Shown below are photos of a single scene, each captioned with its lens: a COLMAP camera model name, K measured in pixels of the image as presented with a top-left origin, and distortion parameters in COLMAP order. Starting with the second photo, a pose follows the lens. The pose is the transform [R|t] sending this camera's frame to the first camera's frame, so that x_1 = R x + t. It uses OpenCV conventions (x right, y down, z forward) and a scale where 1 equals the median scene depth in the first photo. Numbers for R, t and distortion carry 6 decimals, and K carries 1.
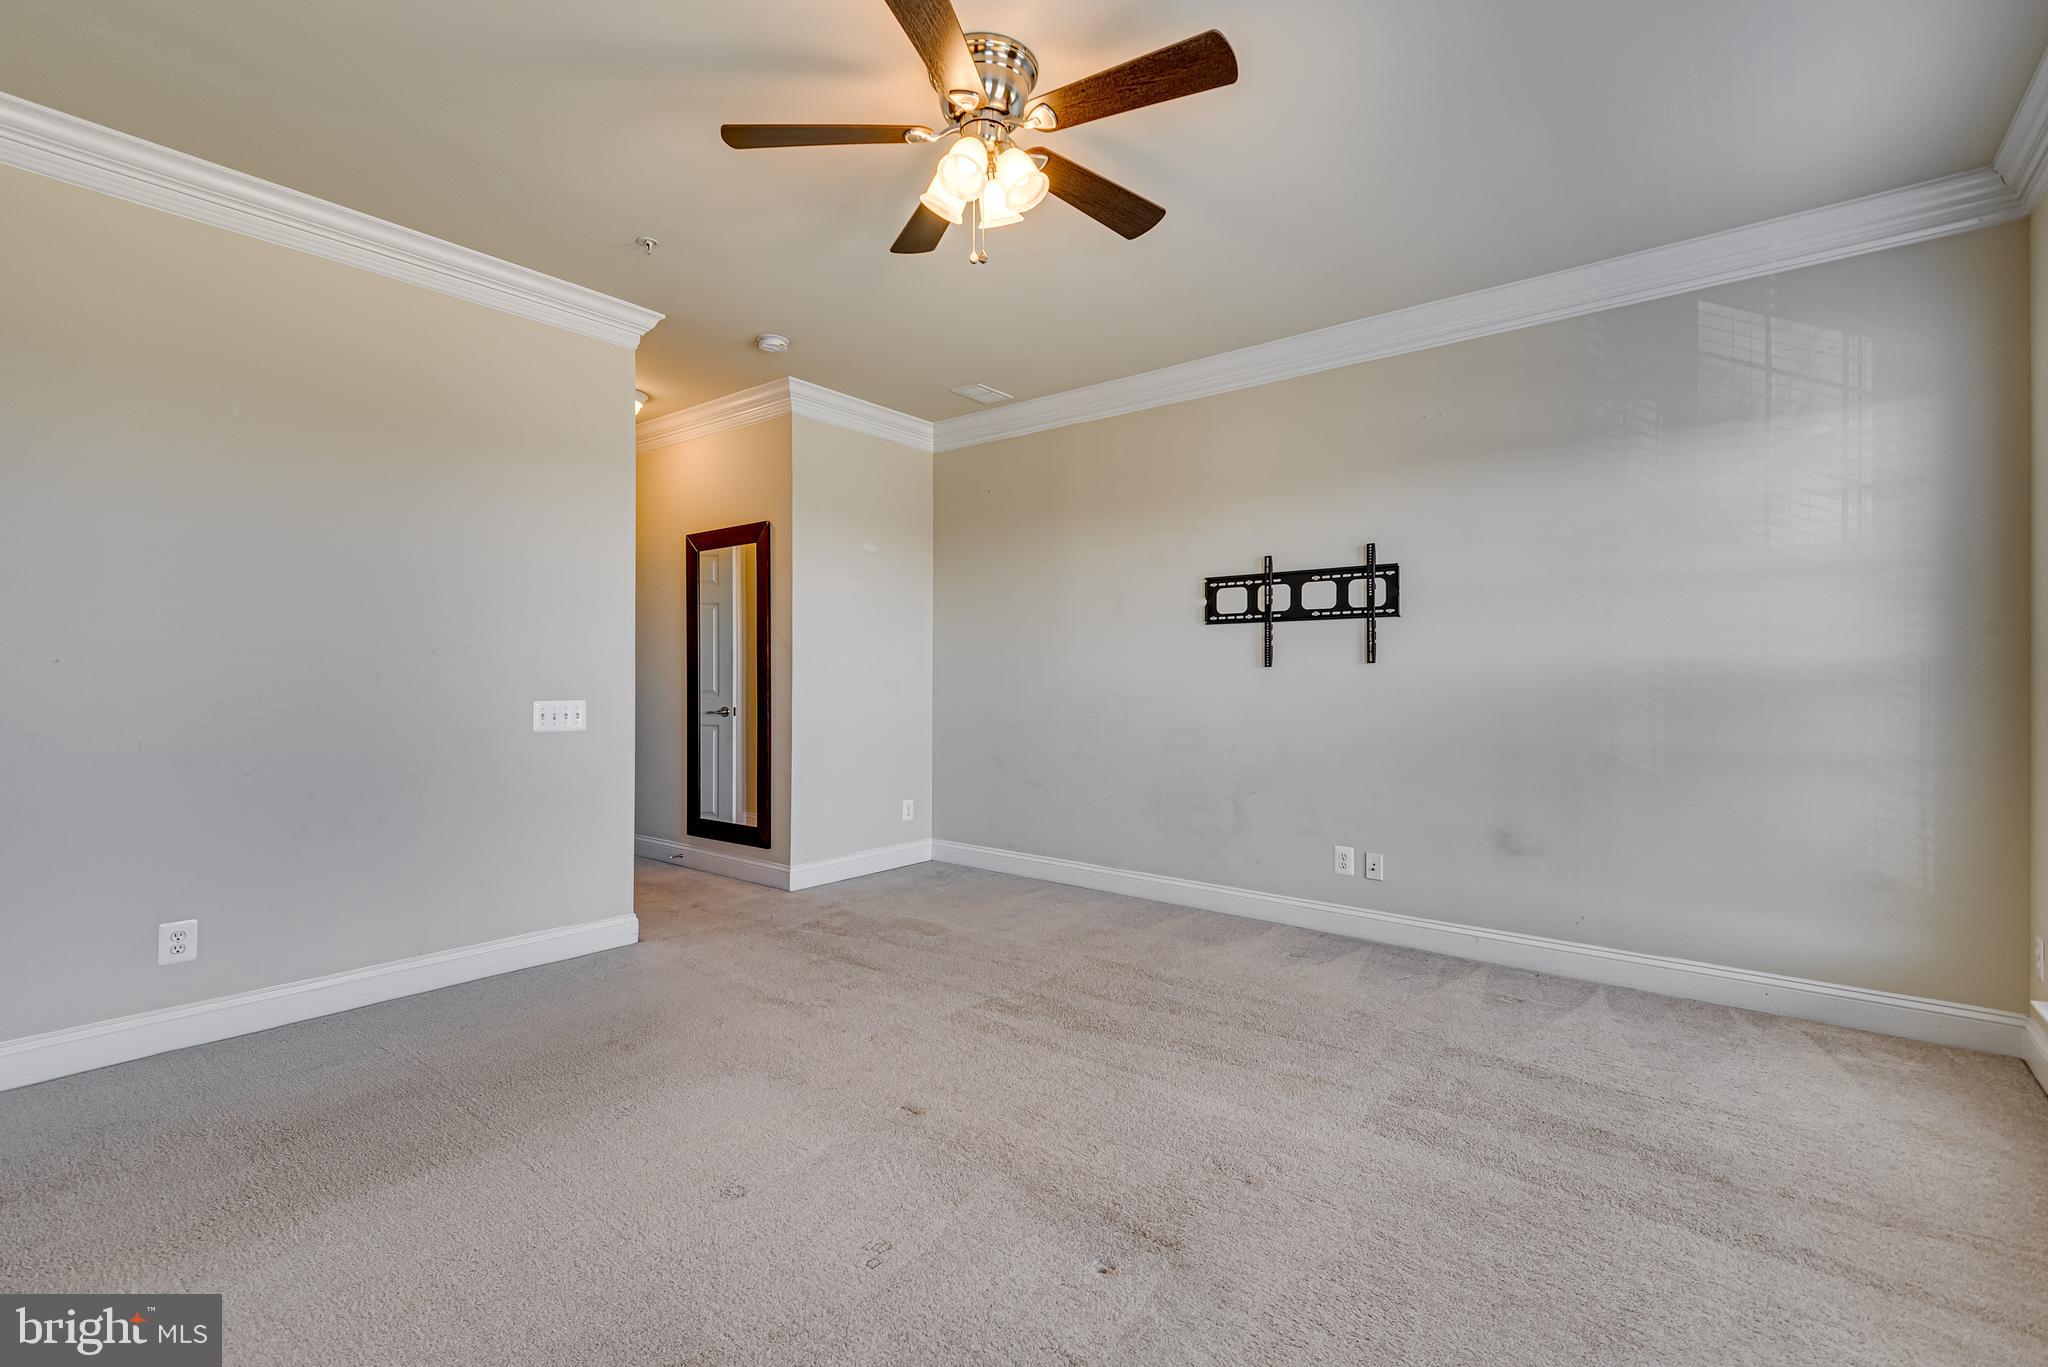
lens RADIAL K [[927.2, 0, 1030.6], [0, 927.2, 681.1], [0, 0, 1]] dist [0.027771, -0.013817]
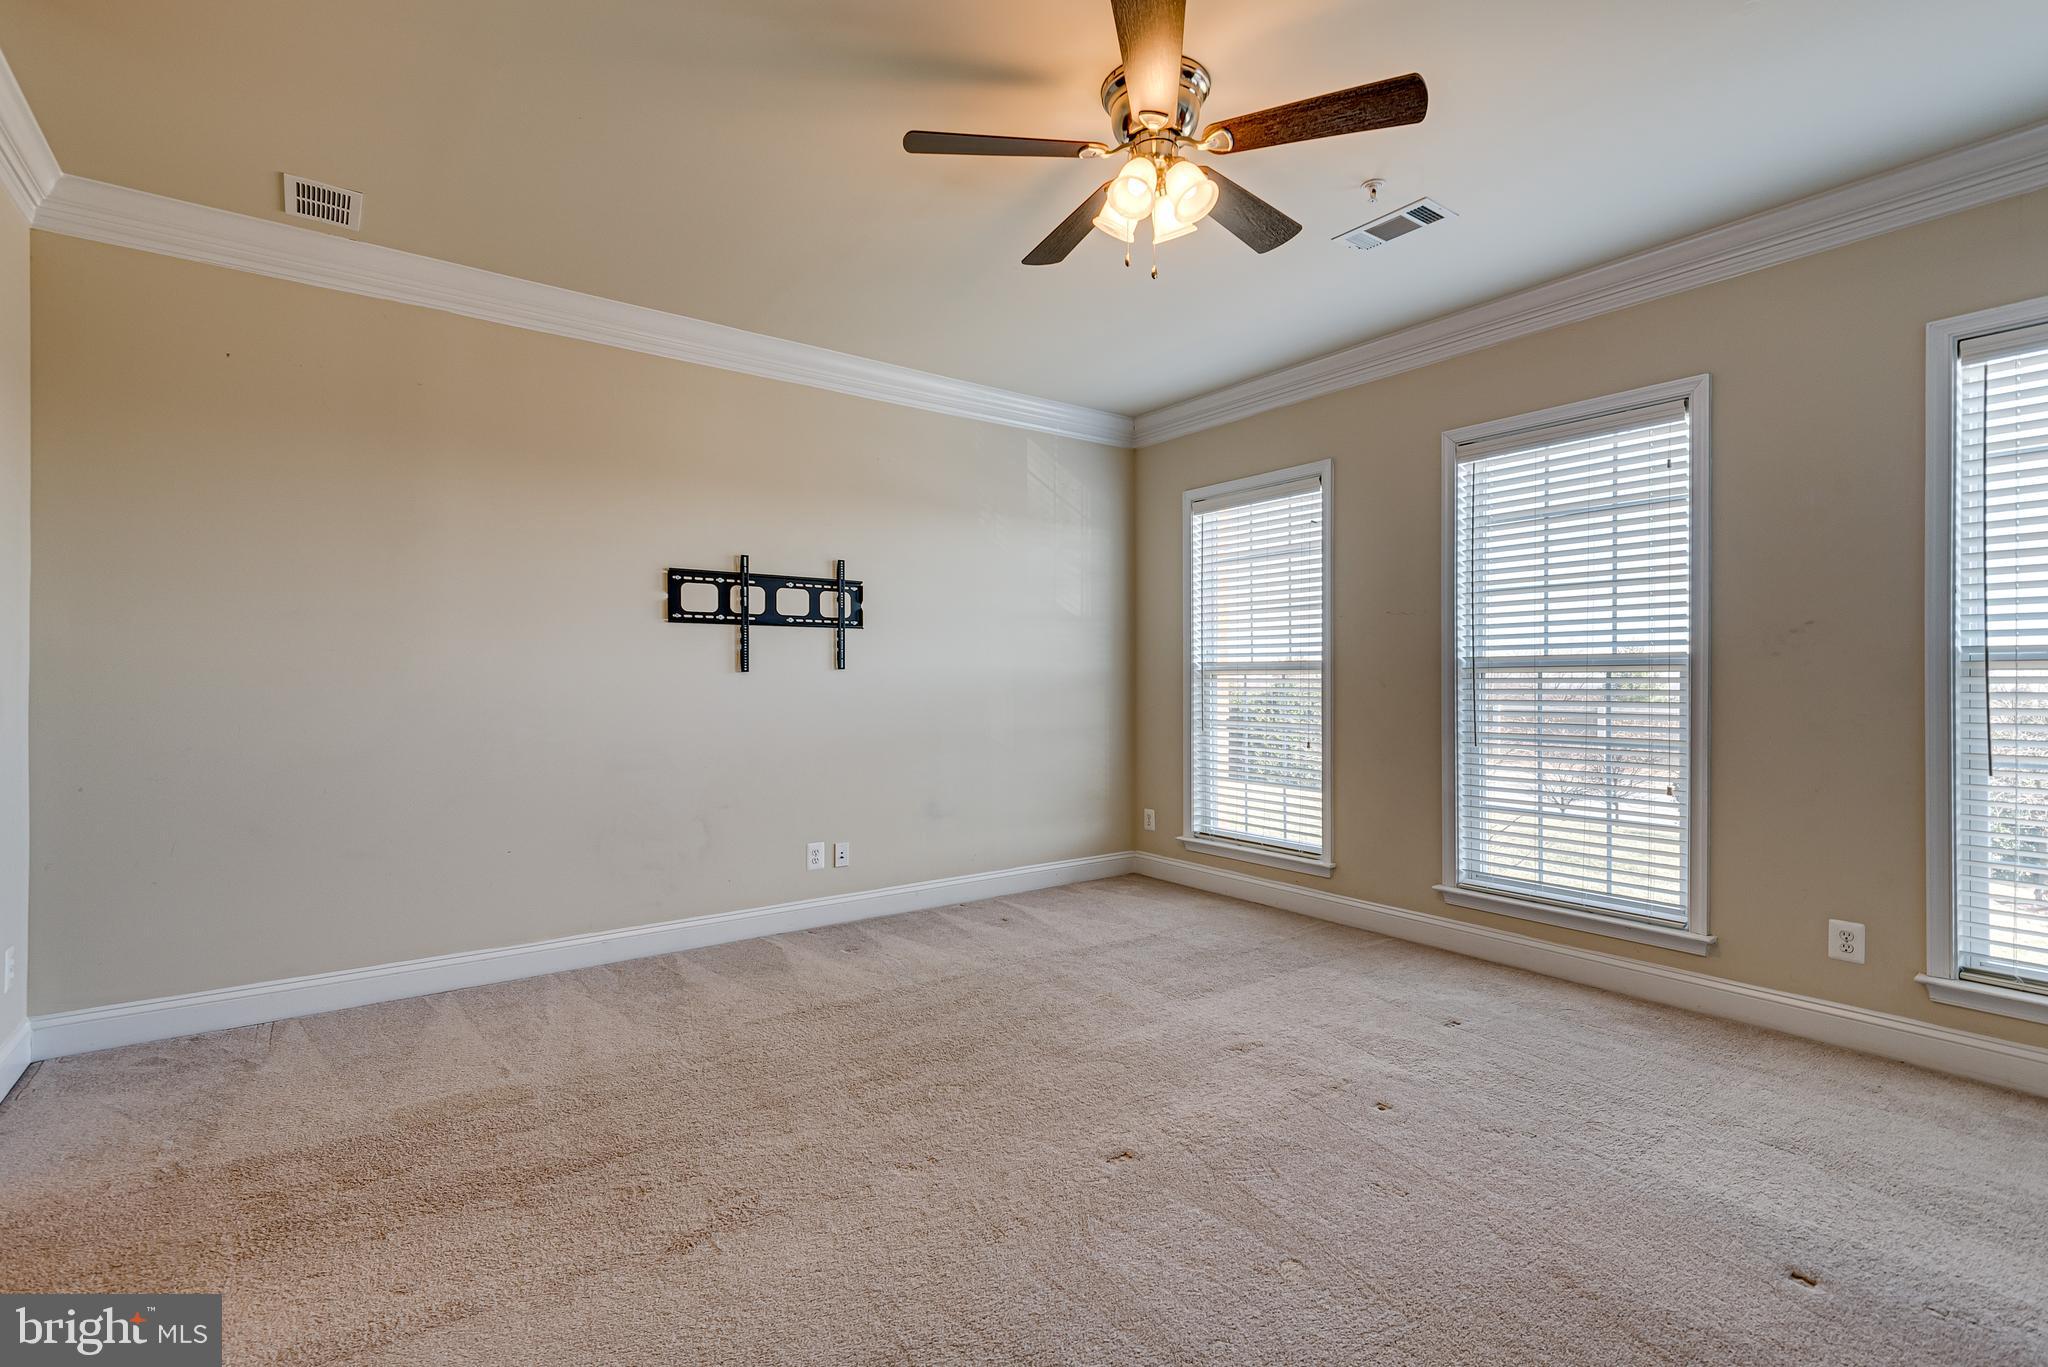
lens RADIAL K [[927.2, 0, 1004.4], [0, 927.2, 684.7], [0, 0, 1]] dist [0.027771, -0.013817]
pose [[0.256664, -0.006173, 0.966481, -0.624016], [0.006948, 0.999966, 0.004542, -0.004839], [-0.966476, 0.005549, 0.256698, 0.522313]]
